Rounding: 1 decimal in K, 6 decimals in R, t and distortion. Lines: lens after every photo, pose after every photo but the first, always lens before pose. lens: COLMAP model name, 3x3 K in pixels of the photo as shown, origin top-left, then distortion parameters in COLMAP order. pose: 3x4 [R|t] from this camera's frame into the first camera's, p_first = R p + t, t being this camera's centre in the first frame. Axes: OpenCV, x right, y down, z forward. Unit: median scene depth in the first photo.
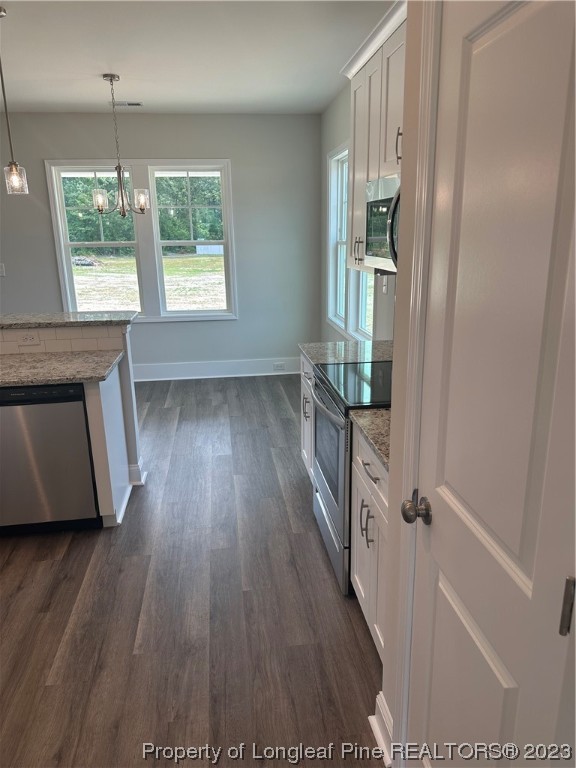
lens RADIAL K [[545.6, 0, 289.4], [0, 545.6, 380.2], [0, 0, 1]] dist [0.023083, -0.025316]
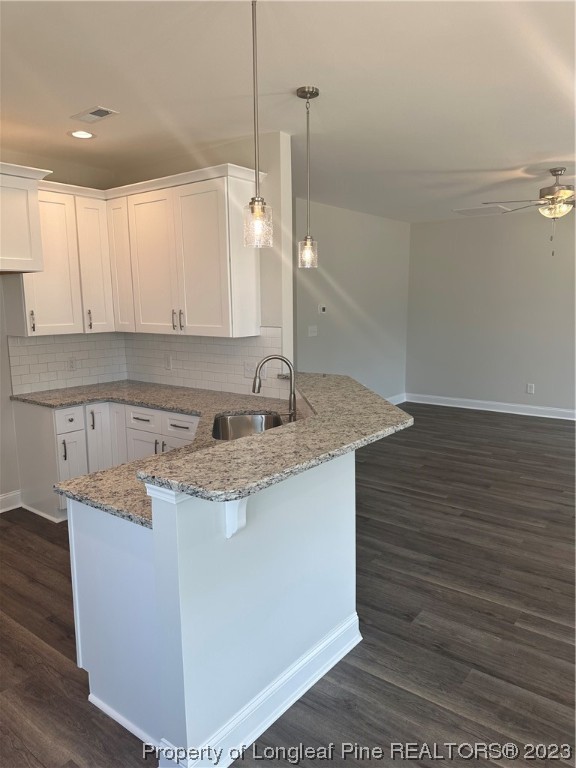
lens RADIAL K [[545.6, 0, 287.2], [0, 545.6, 381.8], [0, 0, 1]] dist [0.023083, -0.025316]
pose [[-0.713313, 0.129073, -0.688857, -0.046040], [-0.166019, 0.923801, 0.345008, -0.390050], [0.680898, 0.360462, -0.637530, 1.382270]]
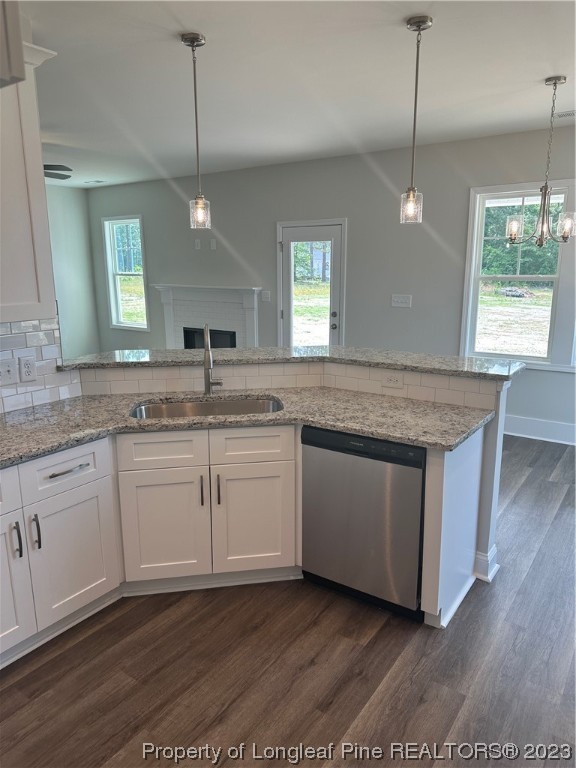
lens RADIAL K [[545.6, 0, 294.5], [0, 545.6, 385.4], [0, 0, 1]] dist [0.023083, -0.025316]
pose [[0.743380, 0.155463, -0.650551, -0.006758], [-0.184412, 0.982554, 0.024076, -0.058017], [0.642945, 0.102072, 0.759080, 0.204178]]
